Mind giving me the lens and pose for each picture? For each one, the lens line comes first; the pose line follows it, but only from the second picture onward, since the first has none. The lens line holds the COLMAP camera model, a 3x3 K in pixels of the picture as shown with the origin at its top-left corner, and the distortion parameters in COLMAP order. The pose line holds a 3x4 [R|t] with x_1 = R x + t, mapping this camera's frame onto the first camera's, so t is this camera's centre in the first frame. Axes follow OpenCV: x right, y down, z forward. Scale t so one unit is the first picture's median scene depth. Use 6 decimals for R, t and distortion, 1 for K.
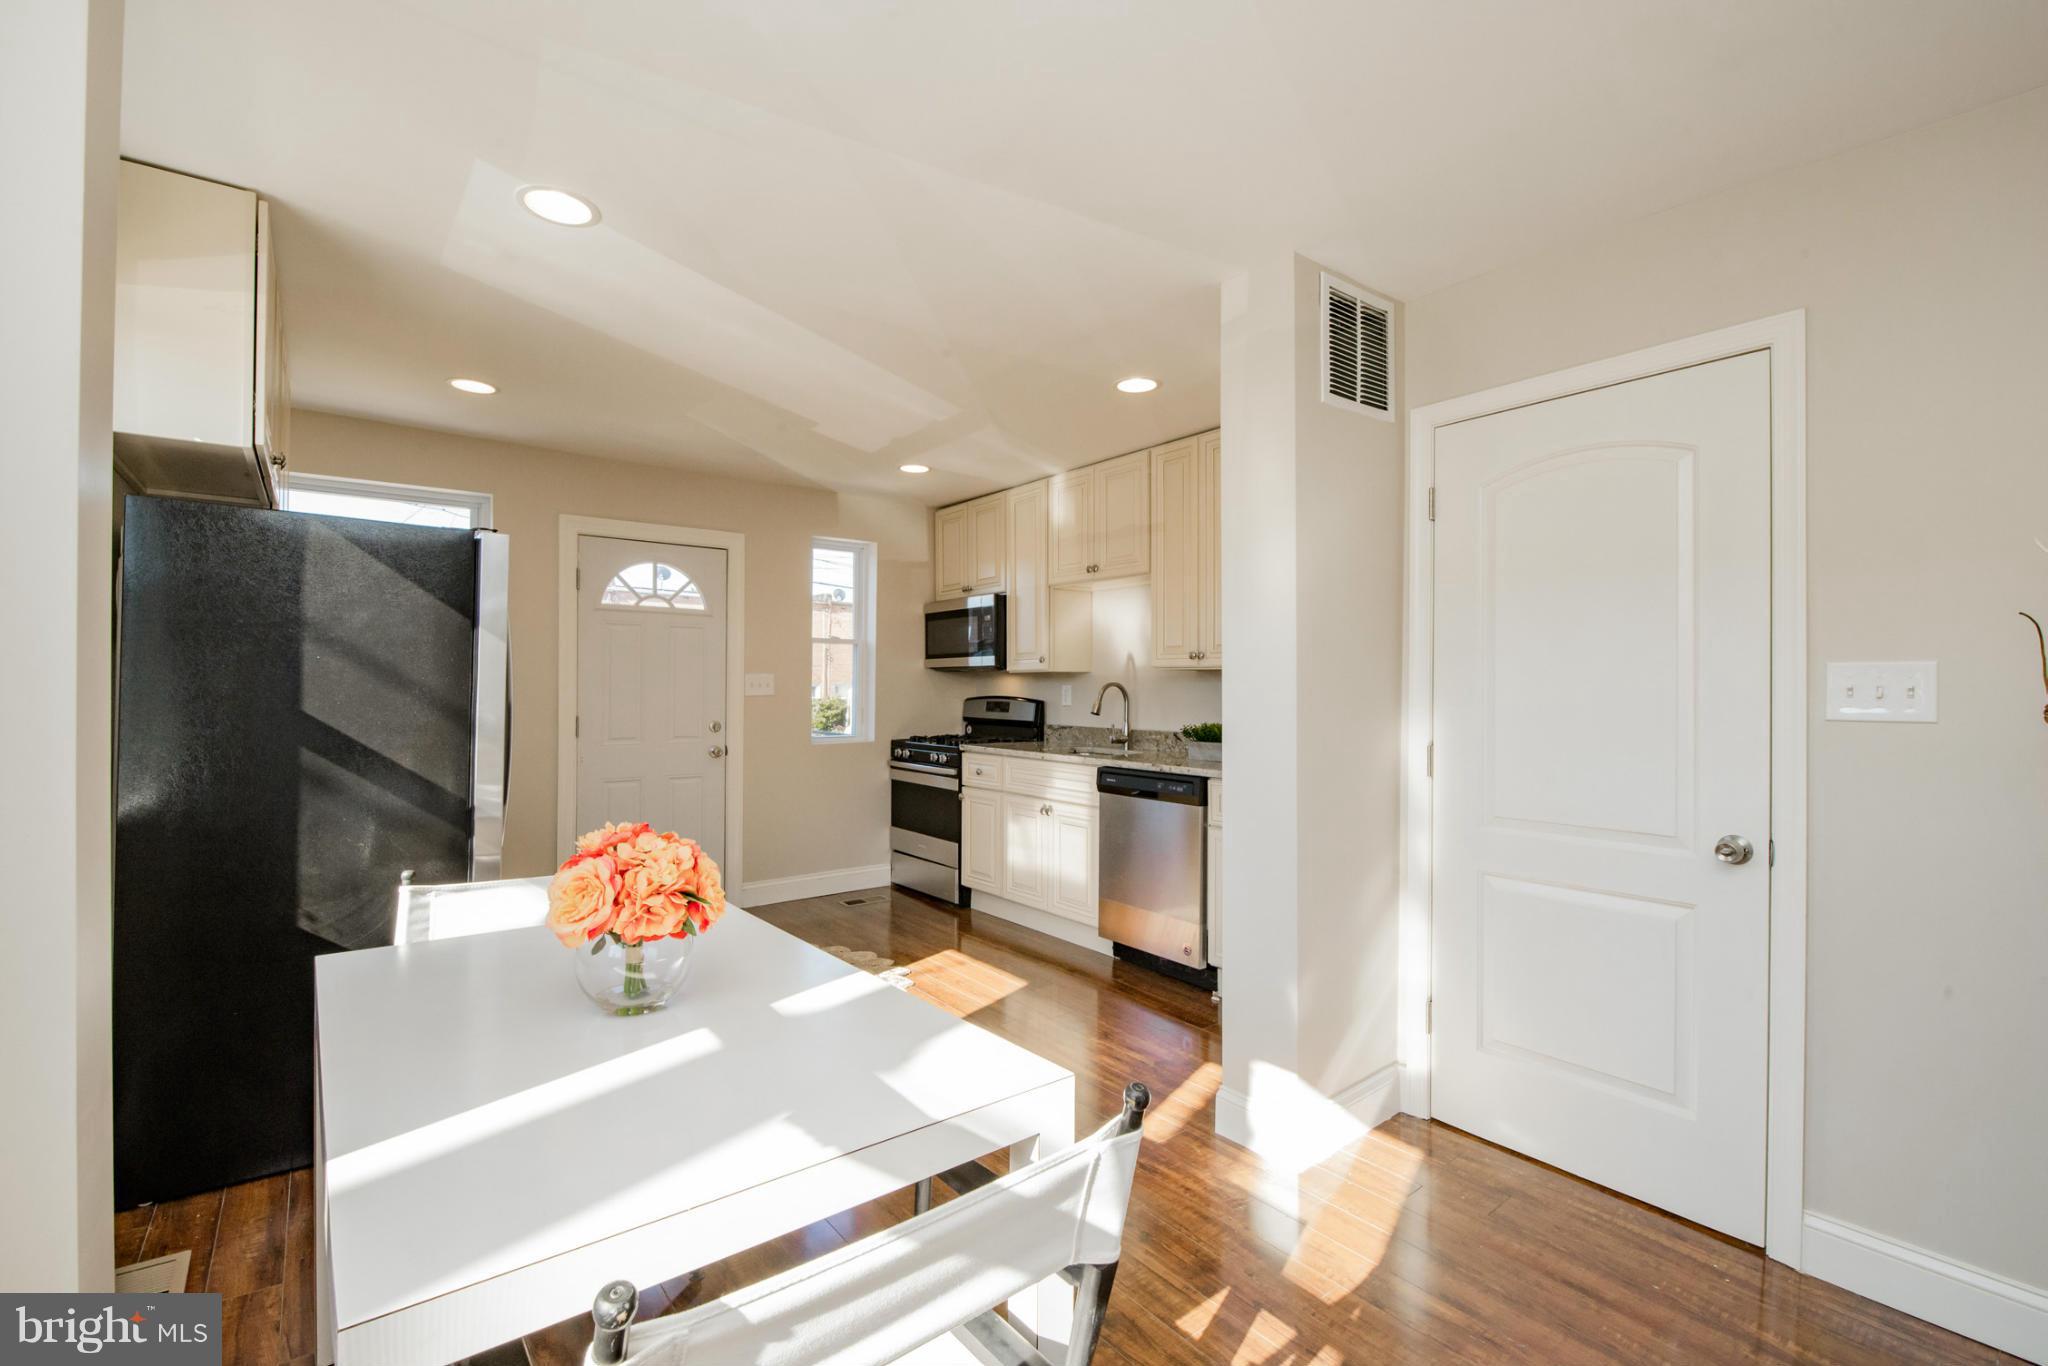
lens RADIAL K [[877.8, 0, 1018.4], [0, 877.8, 691.2], [0, 0, 1]] dist [0.001923, -0.006589]
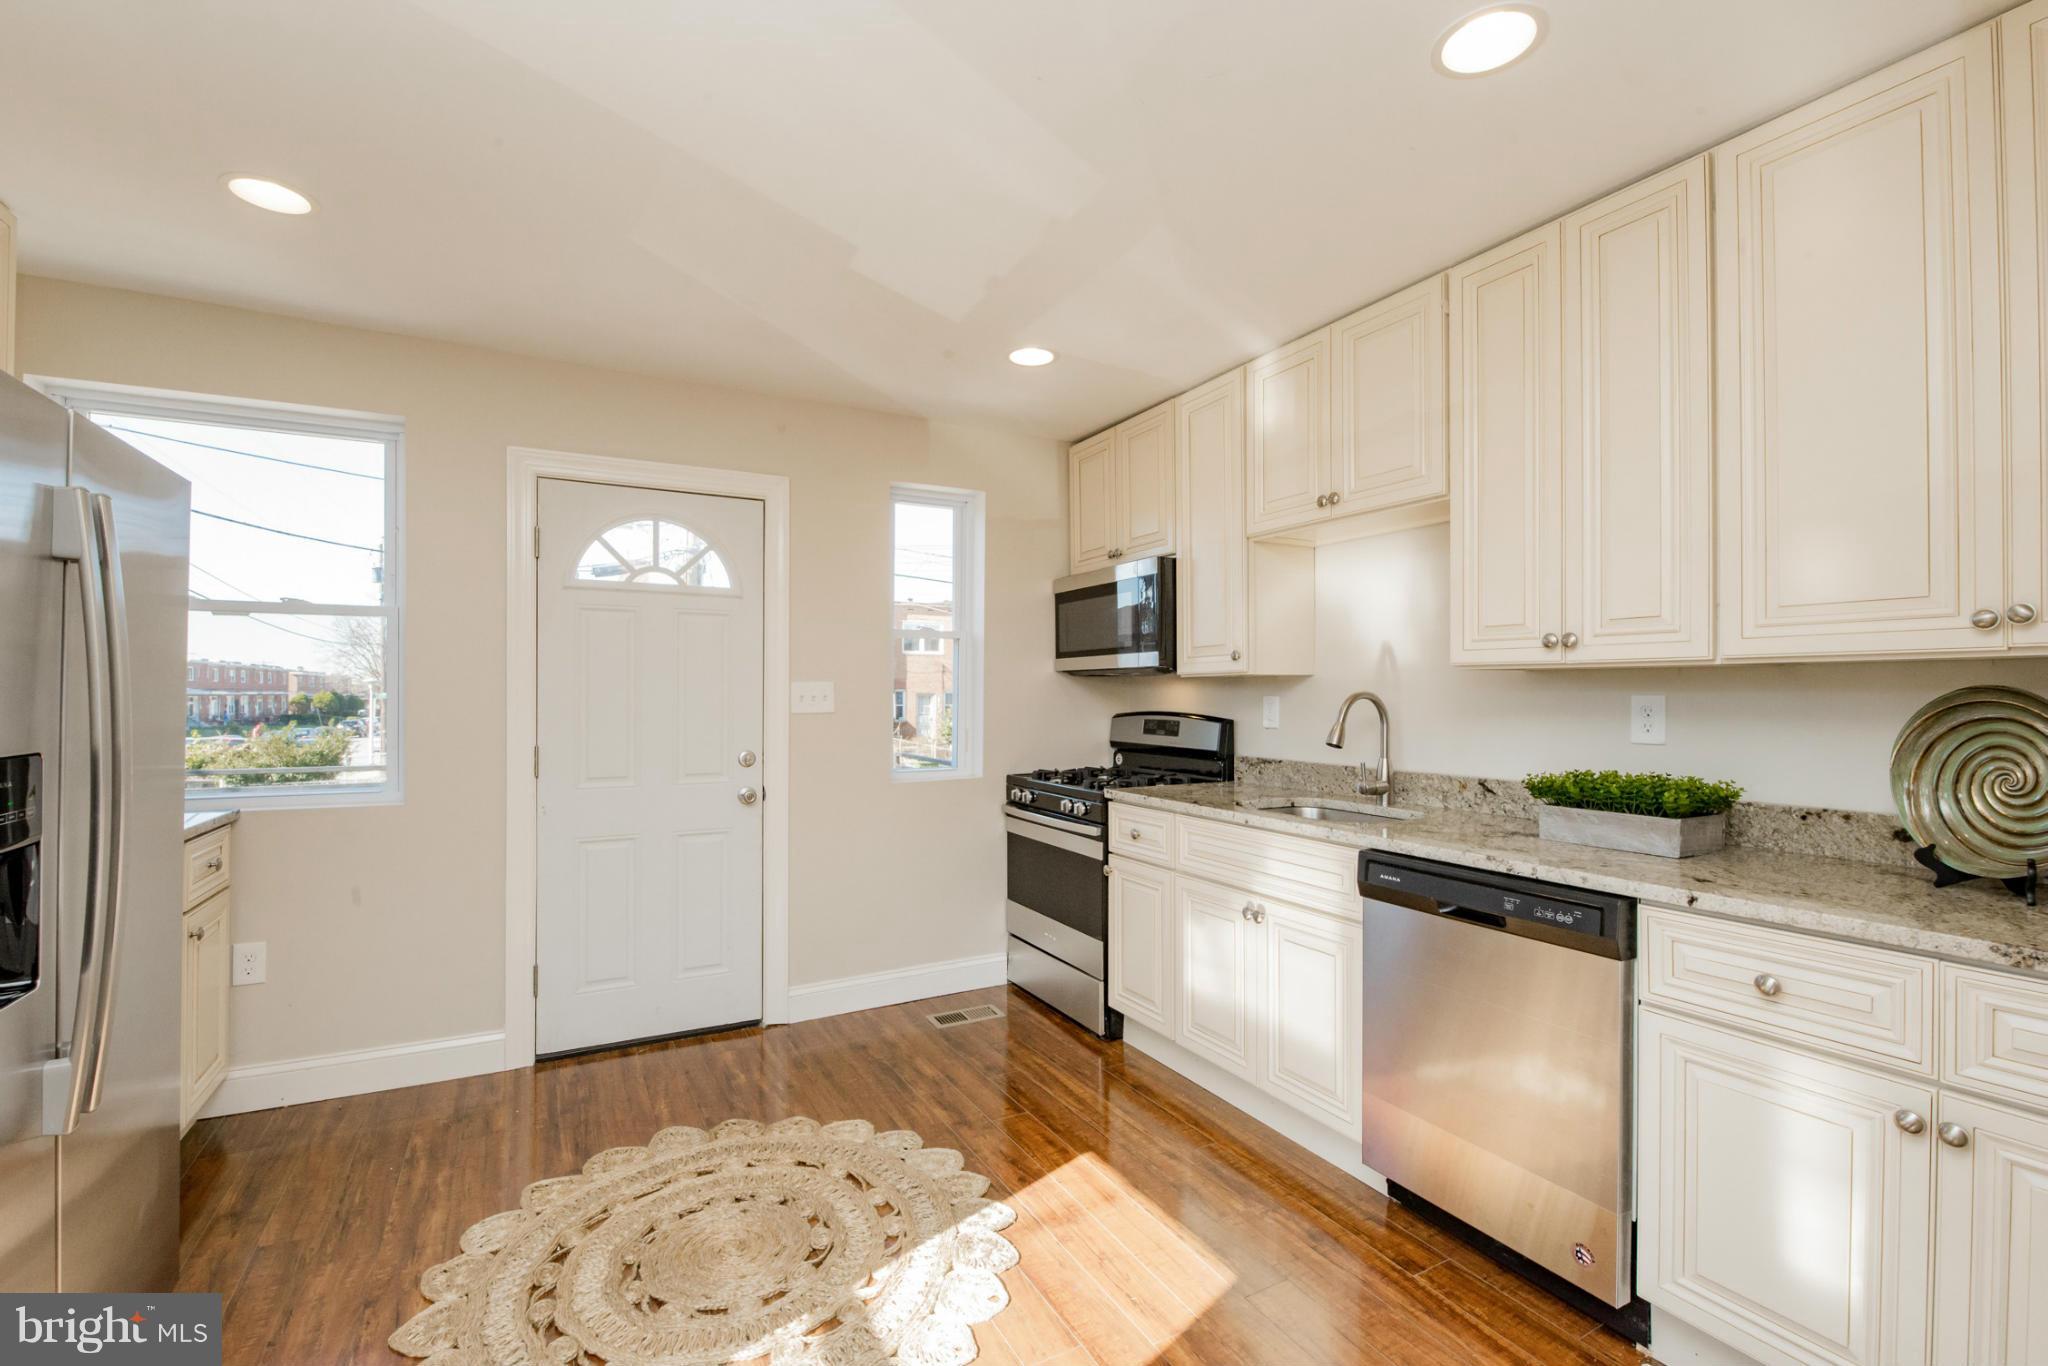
lens RADIAL K [[877.8, 0, 1018.4], [0, 877.8, 691.2], [0, 0, 1]] dist [0.001923, -0.006589]
pose [[0.985845, -0.004549, -0.167595, -0.021142], [0.003434, 0.999970, -0.006946, -0.006942], [0.167621, 0.006272, 0.985831, 0.353682]]
